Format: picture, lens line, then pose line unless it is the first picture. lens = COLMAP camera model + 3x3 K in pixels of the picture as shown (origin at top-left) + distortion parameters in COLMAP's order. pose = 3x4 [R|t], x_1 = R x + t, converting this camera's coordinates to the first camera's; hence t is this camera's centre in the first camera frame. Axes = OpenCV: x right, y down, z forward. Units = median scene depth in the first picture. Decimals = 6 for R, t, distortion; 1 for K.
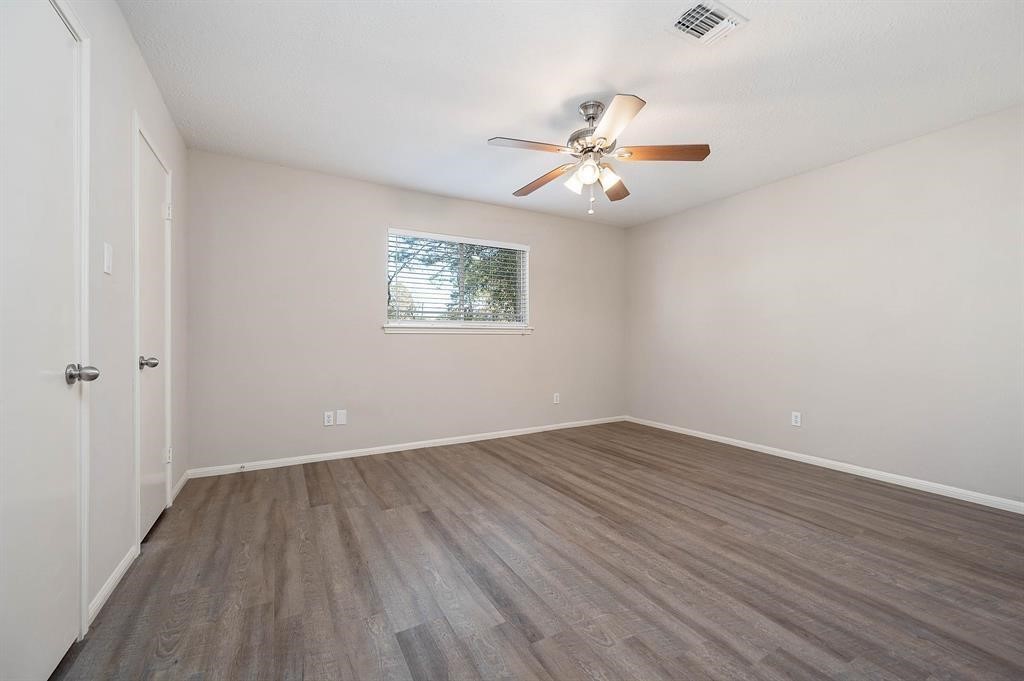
lens RADIAL K [[410.0, 0, 515.7], [0, 410.0, 339.8], [0, 0, 1]] dist [0.000375, -0.000269]
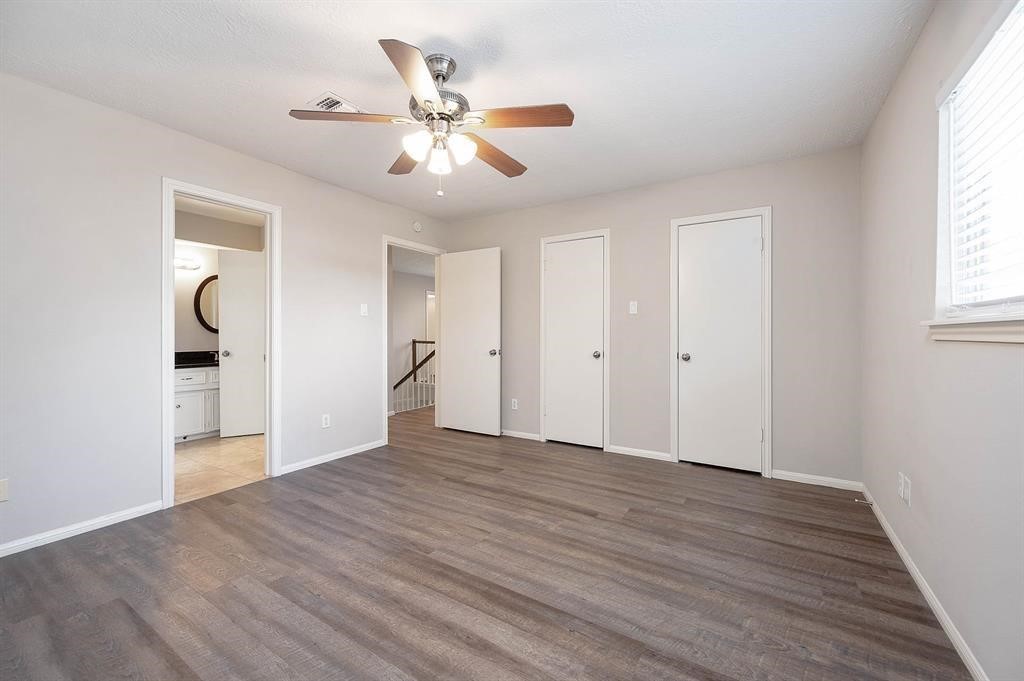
lens RADIAL K [[410.0, 0, 512.7], [0, 410.0, 343.2], [0, 0, 1]] dist [0.000375, -0.000269]
pose [[-0.885875, 0.014136, -0.463709, 0.439898], [0.003921, 0.999728, 0.022984, -0.035916], [0.463908, 0.018543, -0.885689, 1.831519]]
